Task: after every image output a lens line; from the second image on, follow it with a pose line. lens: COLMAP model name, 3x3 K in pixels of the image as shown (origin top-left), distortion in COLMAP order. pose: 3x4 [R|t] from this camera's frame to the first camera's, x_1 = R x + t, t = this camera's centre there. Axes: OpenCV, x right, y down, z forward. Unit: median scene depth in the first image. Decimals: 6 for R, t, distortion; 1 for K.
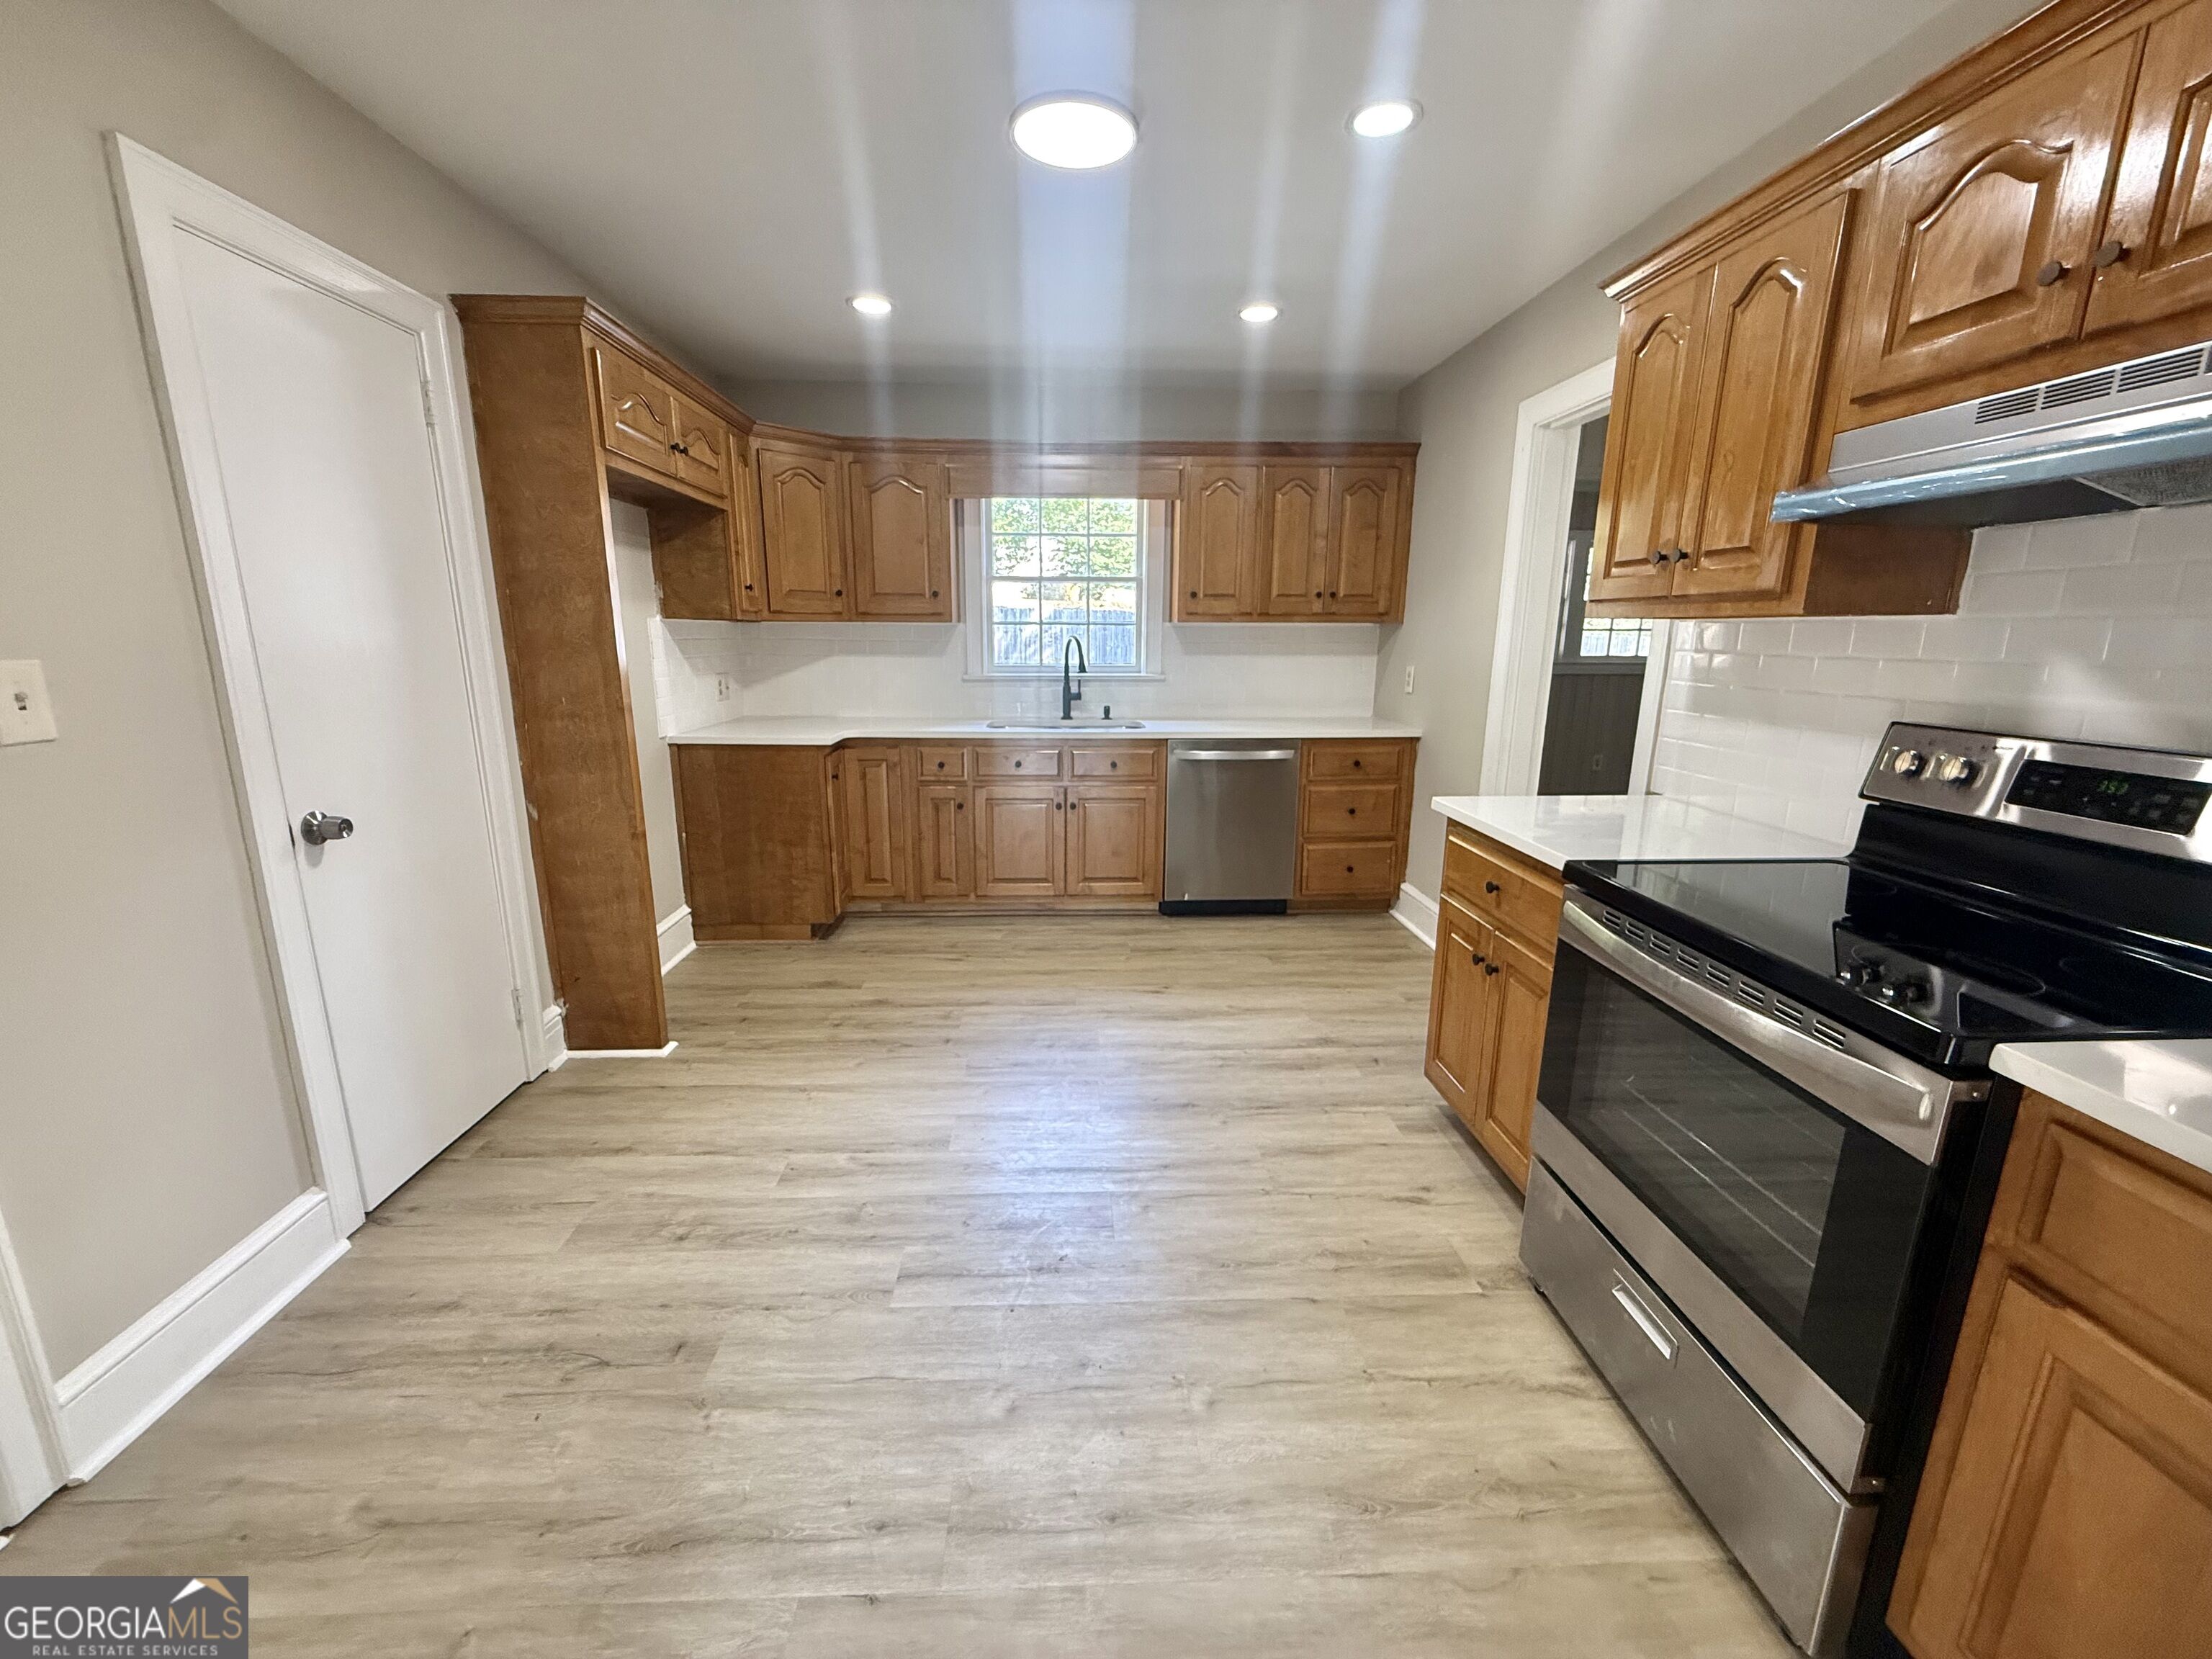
lens RADIAL K [[874.4, 0, 1106.0], [0, 874.4, 829.5], [0, 0, 1]] dist [0.002393, 0.000216]
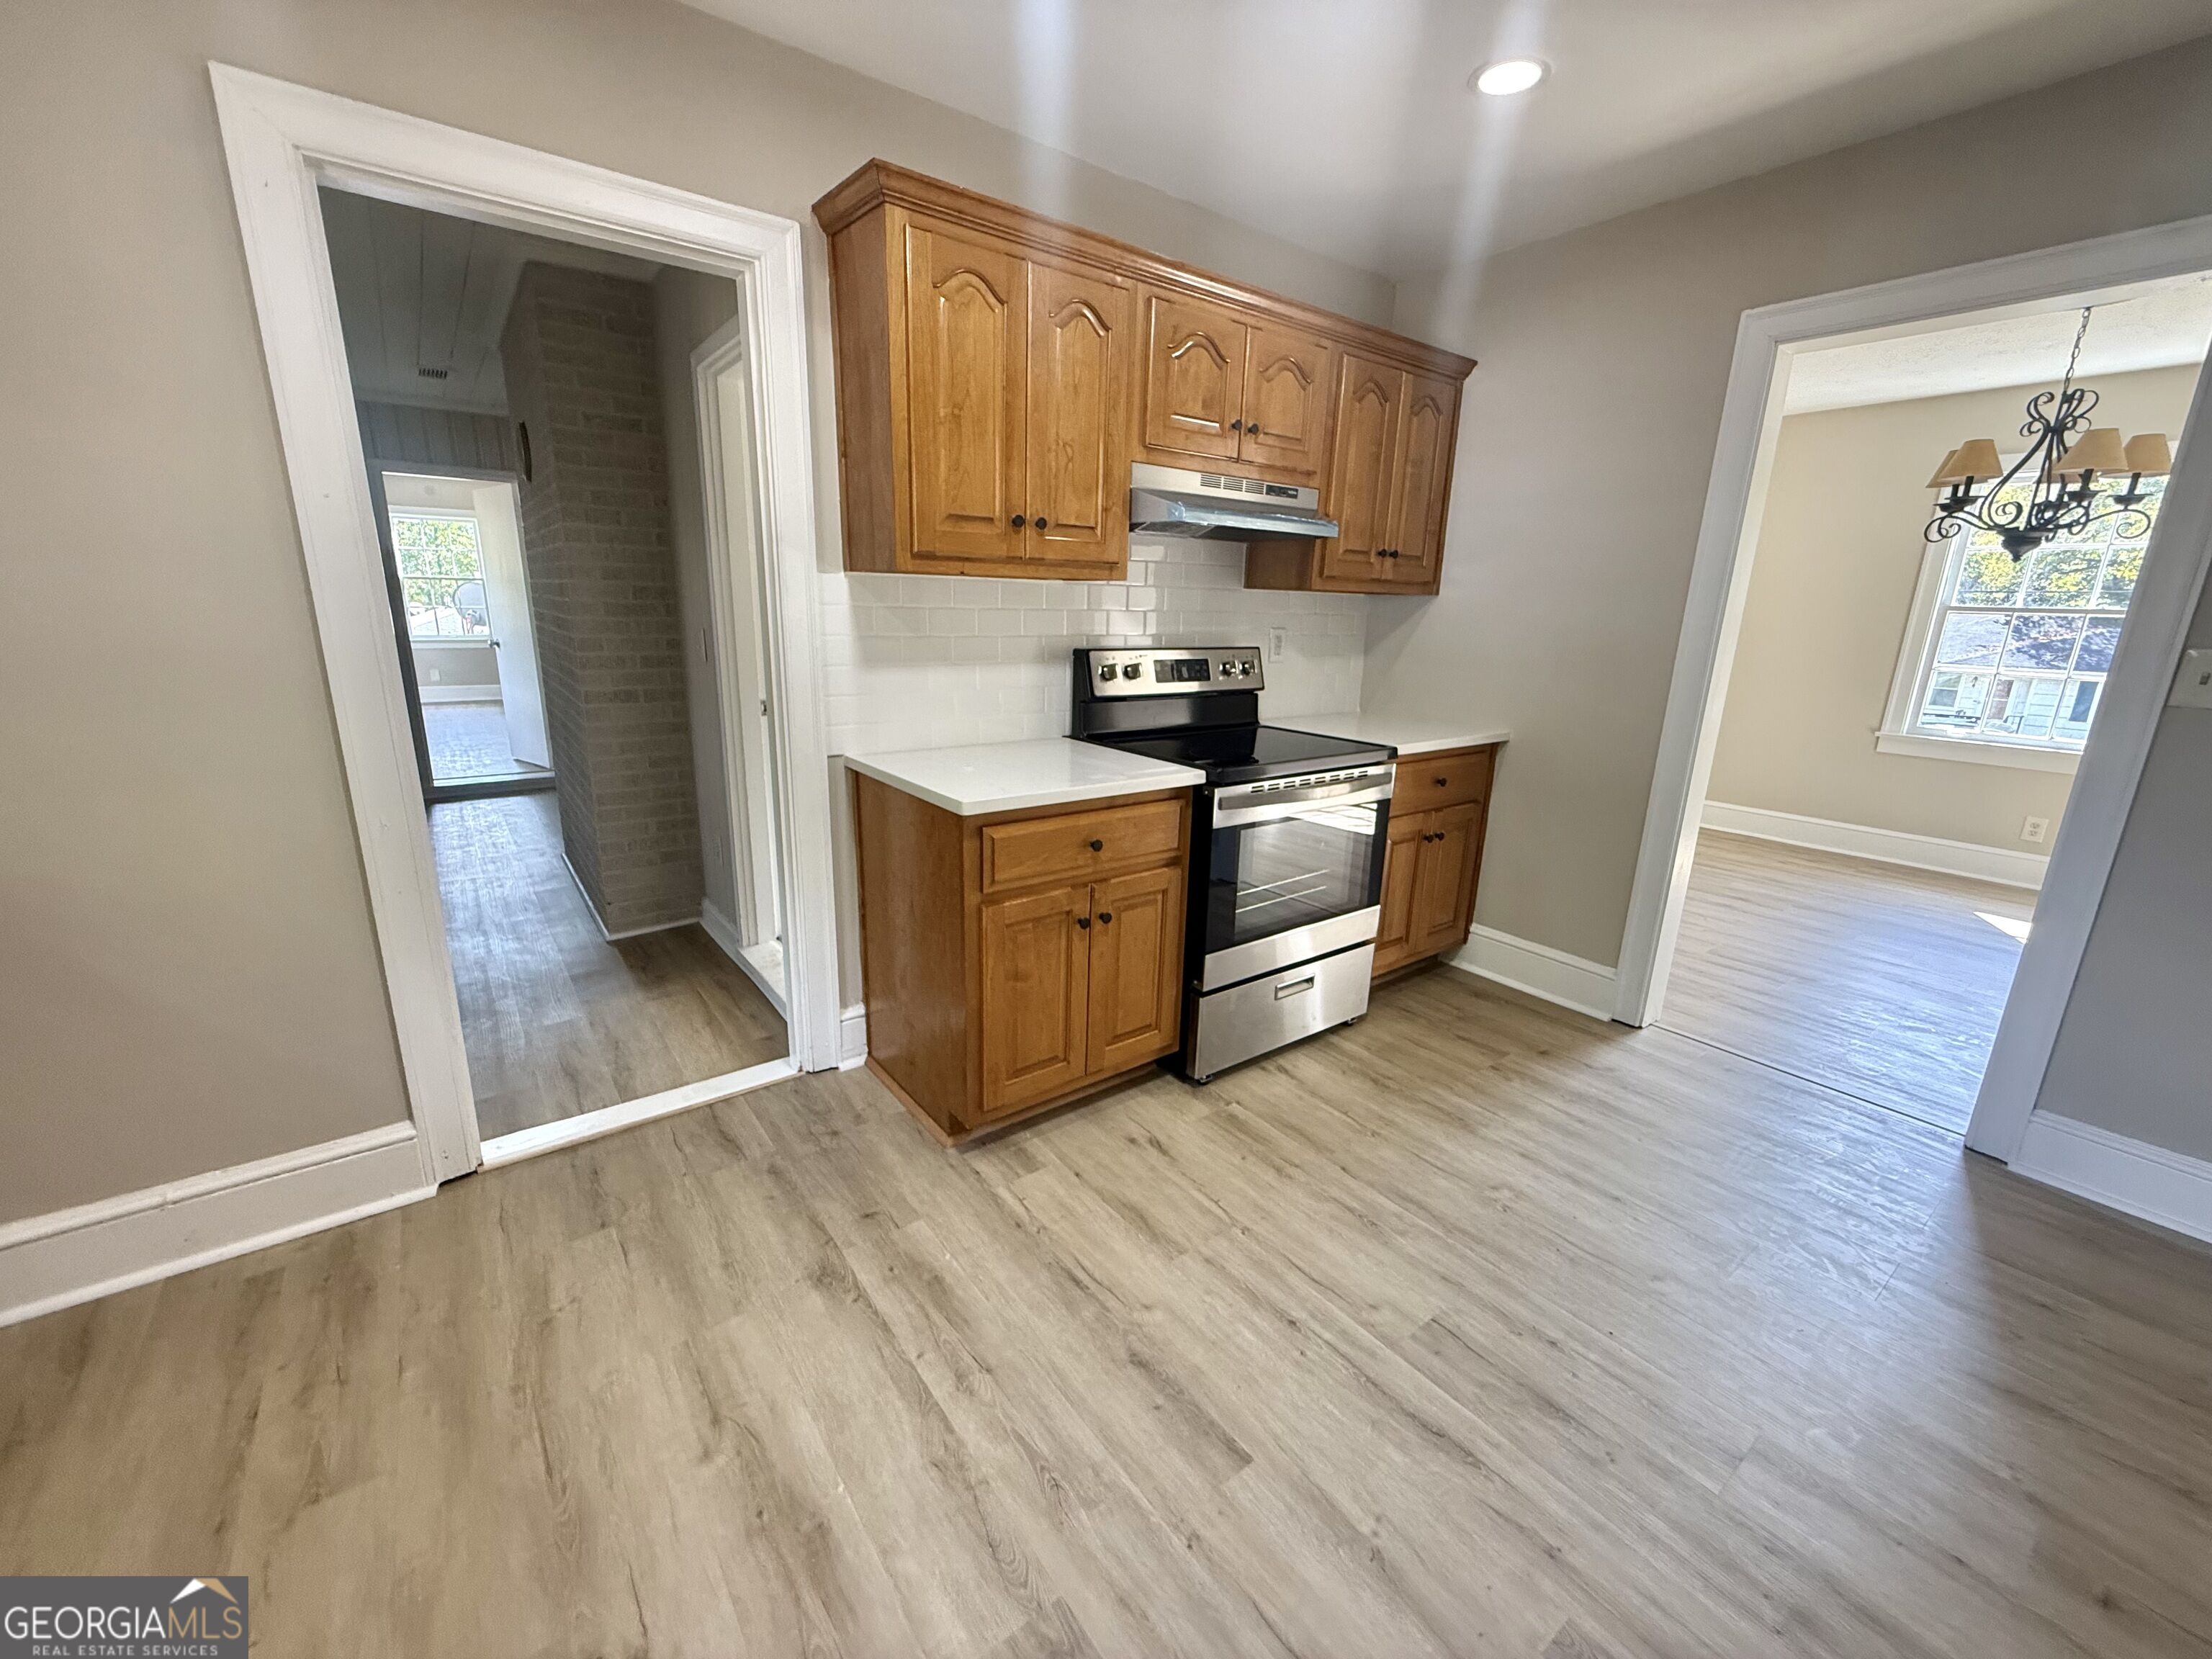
lens RADIAL K [[874.4, 0, 1106.0], [0, 874.4, 829.5], [0, 0, 1]] dist [0.002393, 0.000216]
pose [[-0.556473, -0.229247, 0.798613, -0.188777], [0.152856, 0.916529, 0.369606, -0.164886], [-0.816684, 0.327749, -0.474982, 0.746762]]
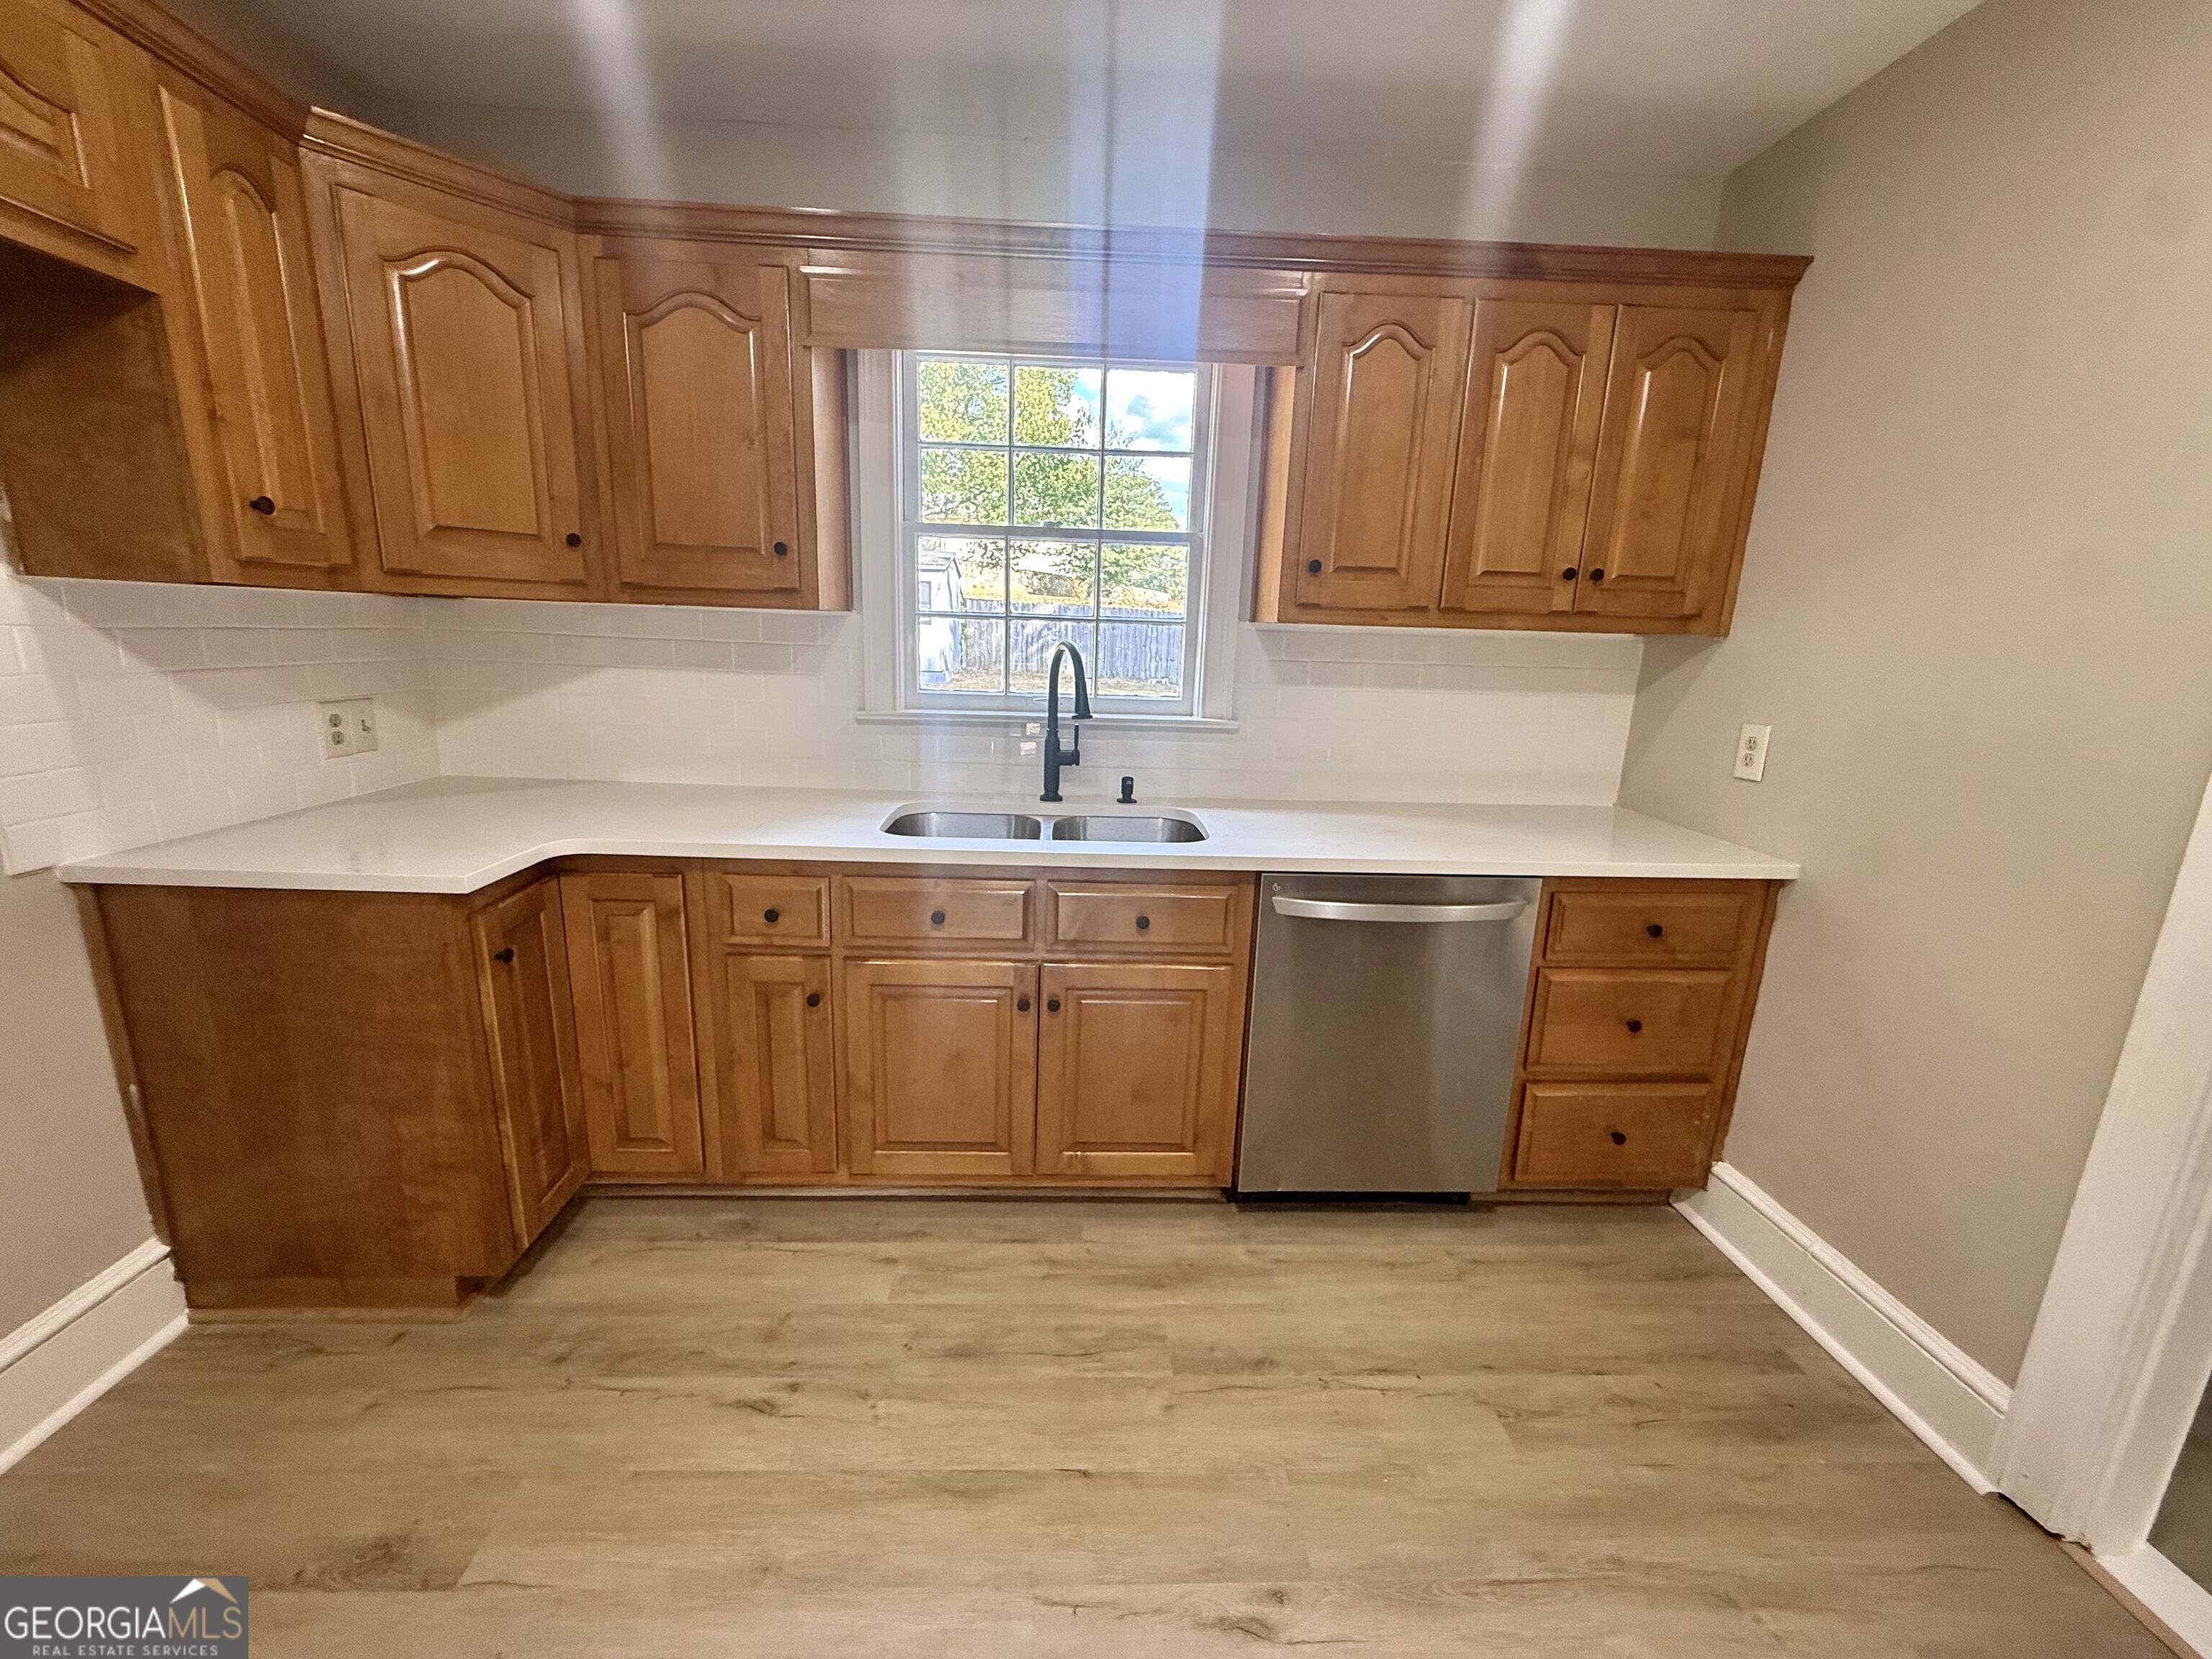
lens RADIAL K [[874.4, 0, 1106.0], [0, 874.4, 829.5], [0, 0, 1]] dist [0.002393, 0.000216]
pose [[0.999566, 0.029342, -0.002460, -0.010864], [-0.029334, 0.999564, 0.003446, -0.122509], [0.002560, -0.003373, 0.999991, 0.521375]]
